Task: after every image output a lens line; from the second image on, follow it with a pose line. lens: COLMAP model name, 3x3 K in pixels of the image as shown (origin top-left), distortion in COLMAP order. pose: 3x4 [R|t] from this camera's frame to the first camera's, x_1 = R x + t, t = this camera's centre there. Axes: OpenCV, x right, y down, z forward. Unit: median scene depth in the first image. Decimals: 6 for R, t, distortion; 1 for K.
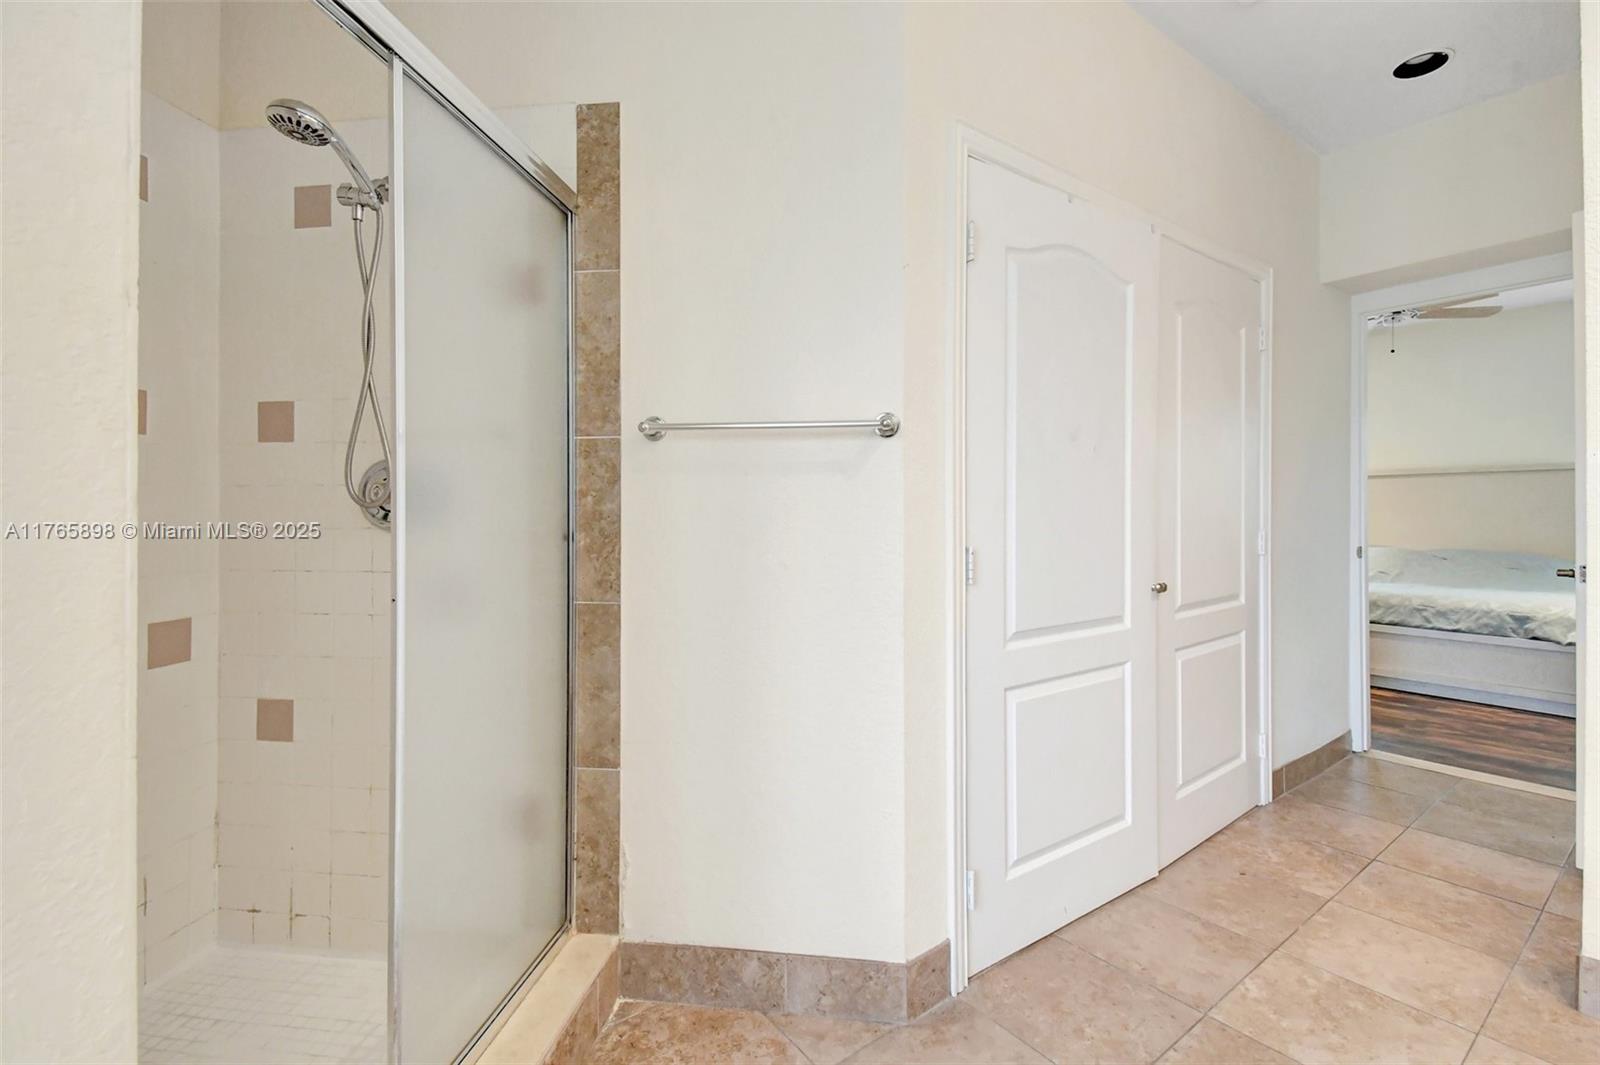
lens RADIAL K [[702.1, 0, 796.6], [0, 702.1, 504.2], [0, 0, 1]] dist [0.015516, -0.011469]
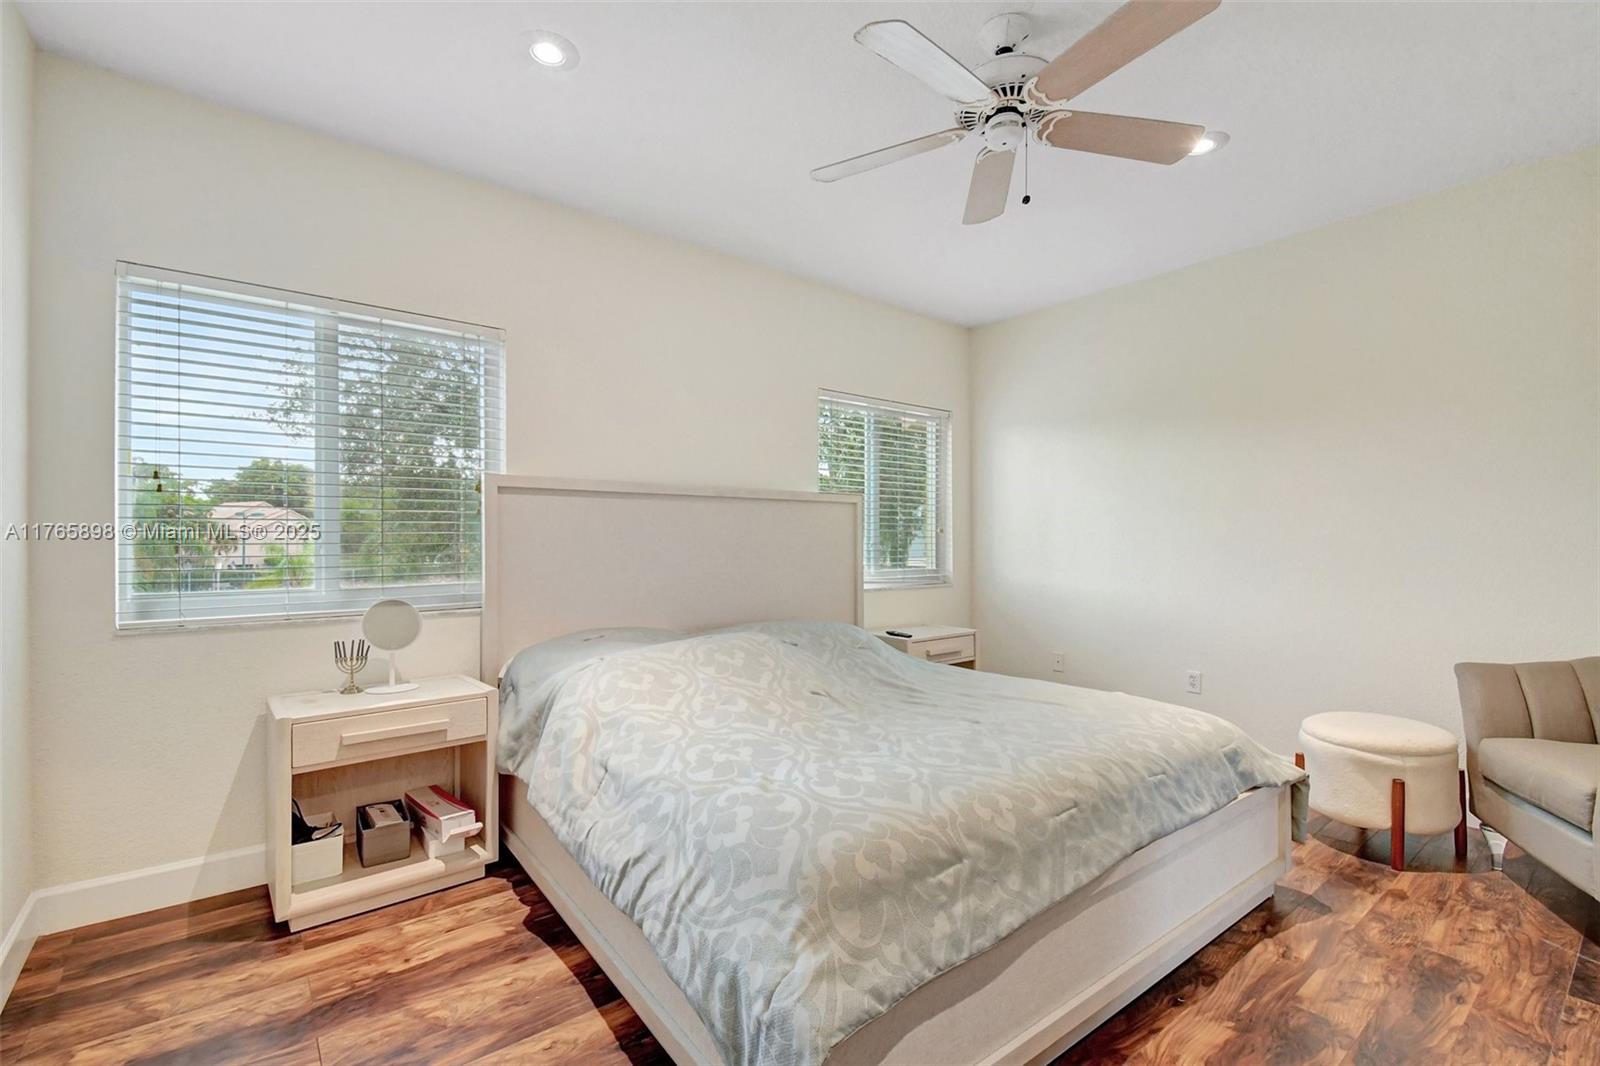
lens RADIAL K [[712.7, 0, 790.2], [0, 712.7, 540.2], [0, 0, 1]] dist [0.015157, -0.012358]
pose [[-0.038559, 0.010035, 0.999206, 0.488904], [0.002064, 0.999948, -0.009963, 0.001698], [-0.999254, 0.001678, -0.038578, 1.356688]]
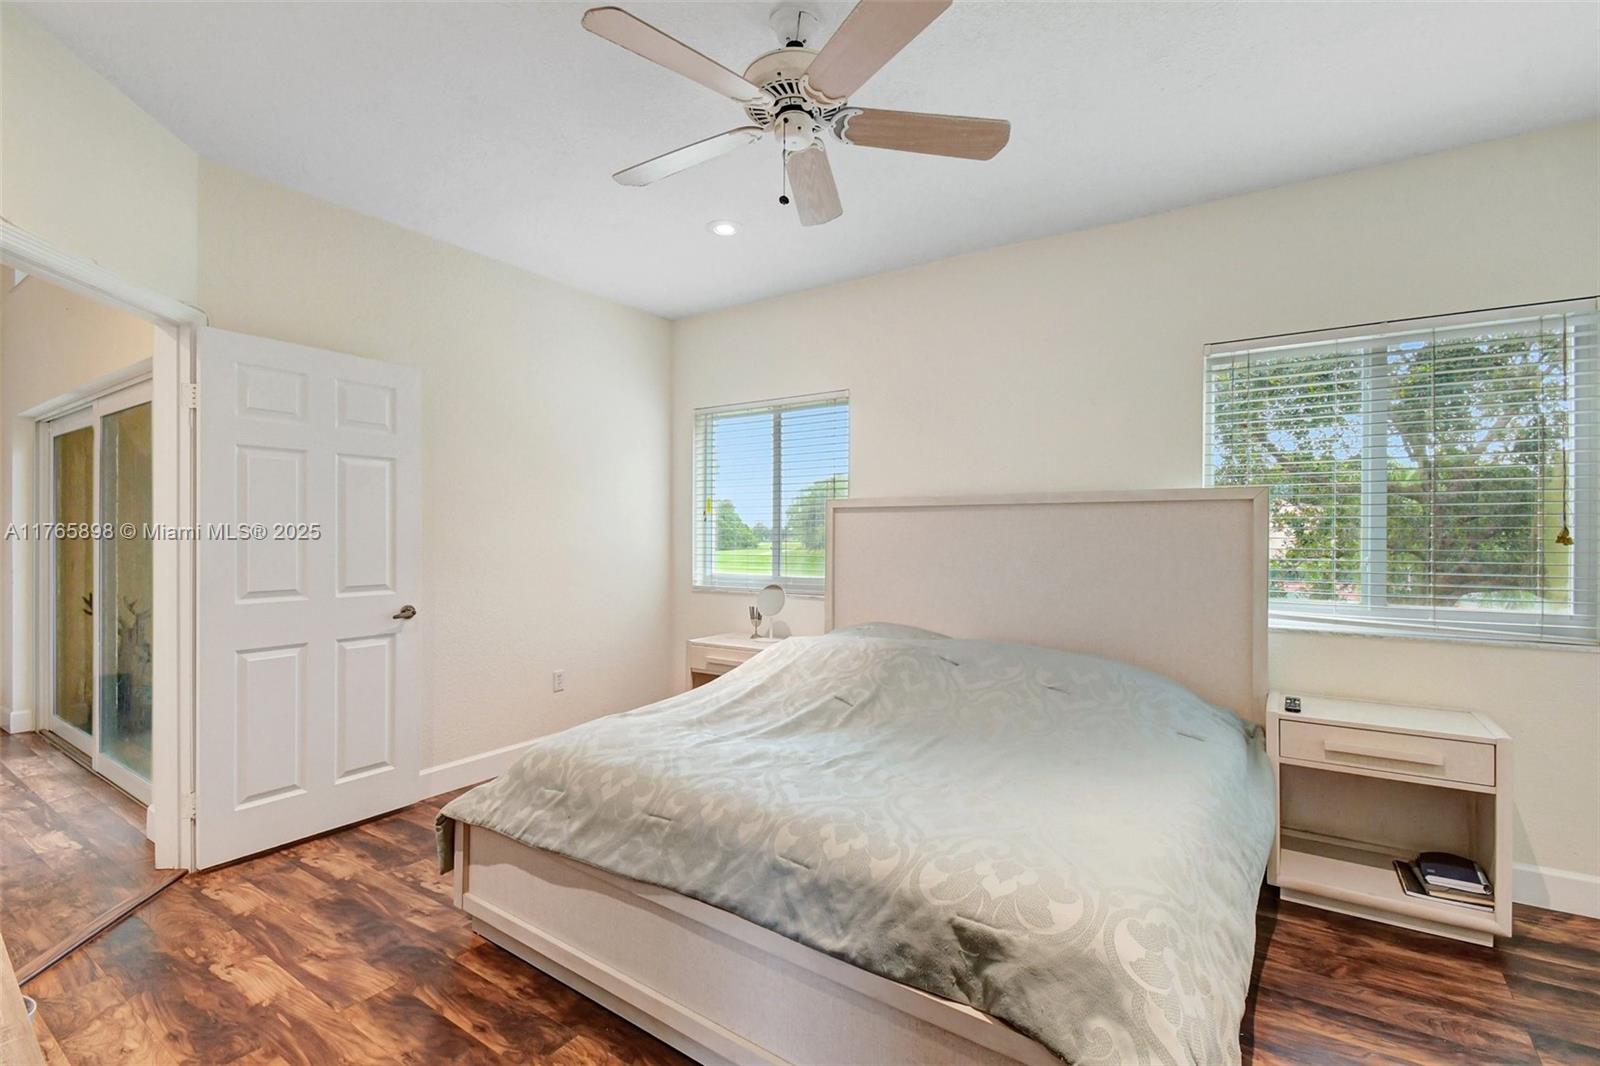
lens RADIAL K [[712.7, 0, 790.2], [0, 712.7, 540.2], [0, 0, 1]] dist [0.015157, -0.012358]
pose [[0.944106, 0.005408, 0.329598, 0.836960], [-0.007031, 0.999968, 0.003731, -0.020029], [-0.329567, -0.005840, 0.944114, 0.720158]]
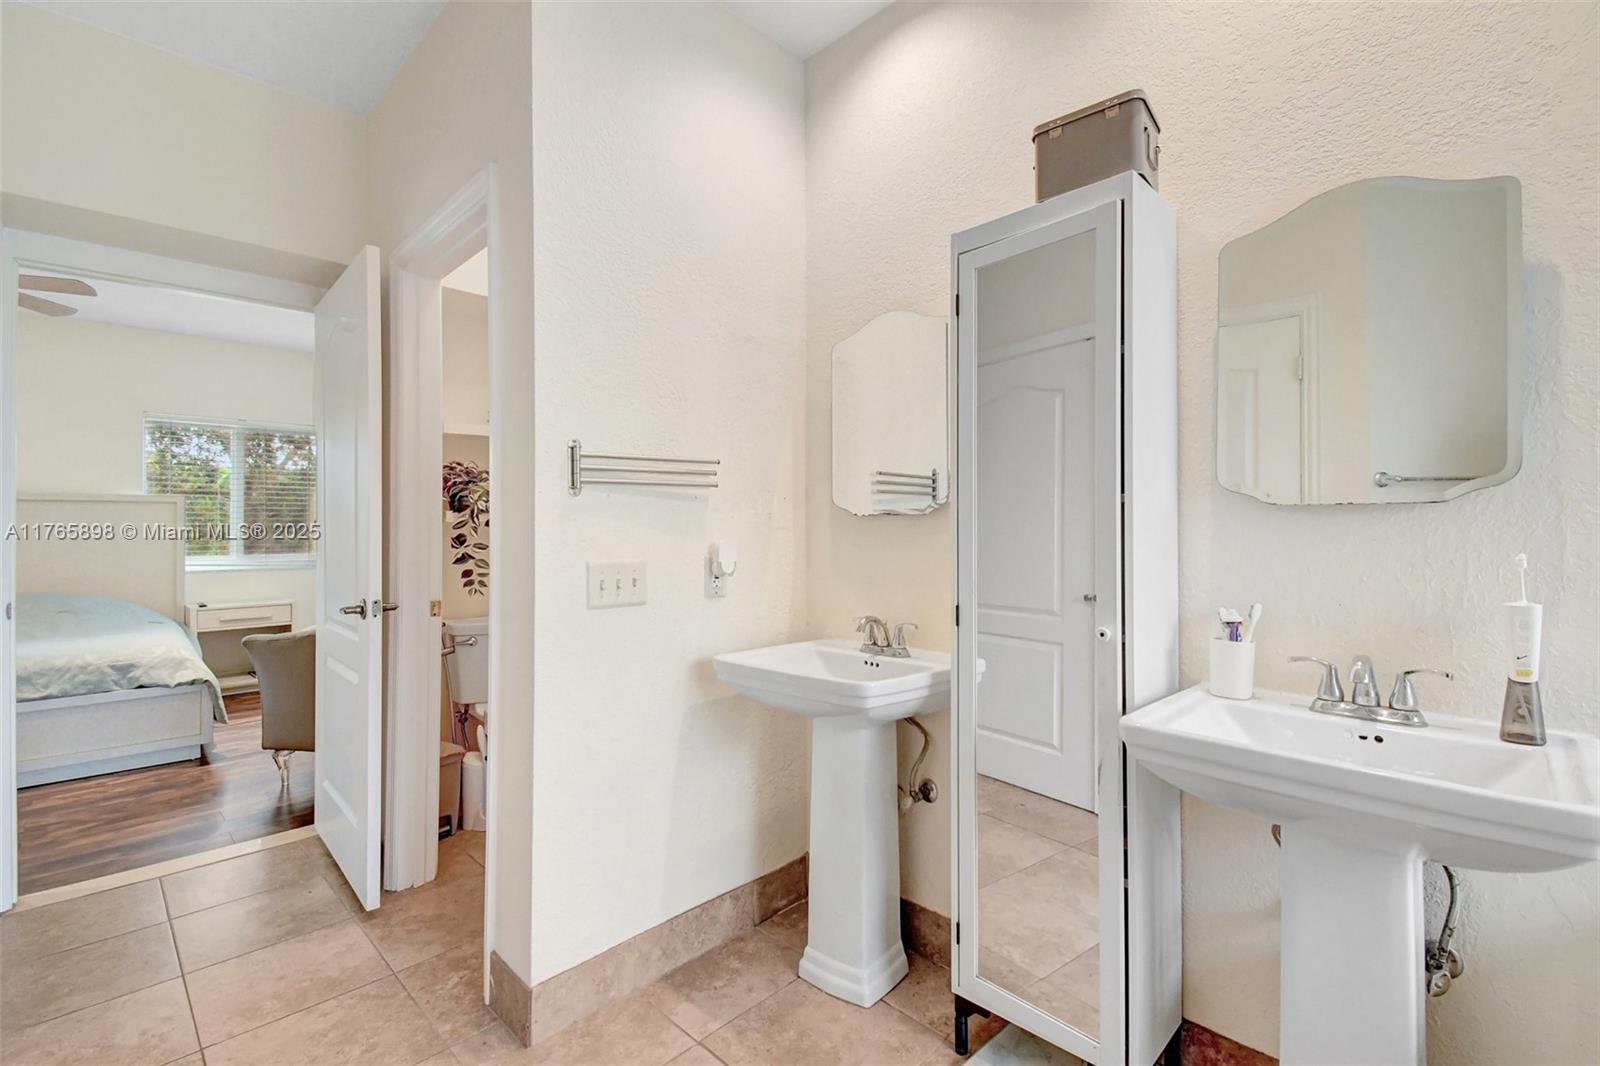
lens RADIAL K [[712.7, 0, 790.2], [0, 712.7, 540.2], [0, 0, 1]] dist [0.015157, -0.012358]
pose [[-0.151403, -0.004897, 0.988460, 0.023149], [-0.000004, 0.999988, 0.004953, -0.000537], [-0.988472, 0.000746, -0.151401, 0.312809]]
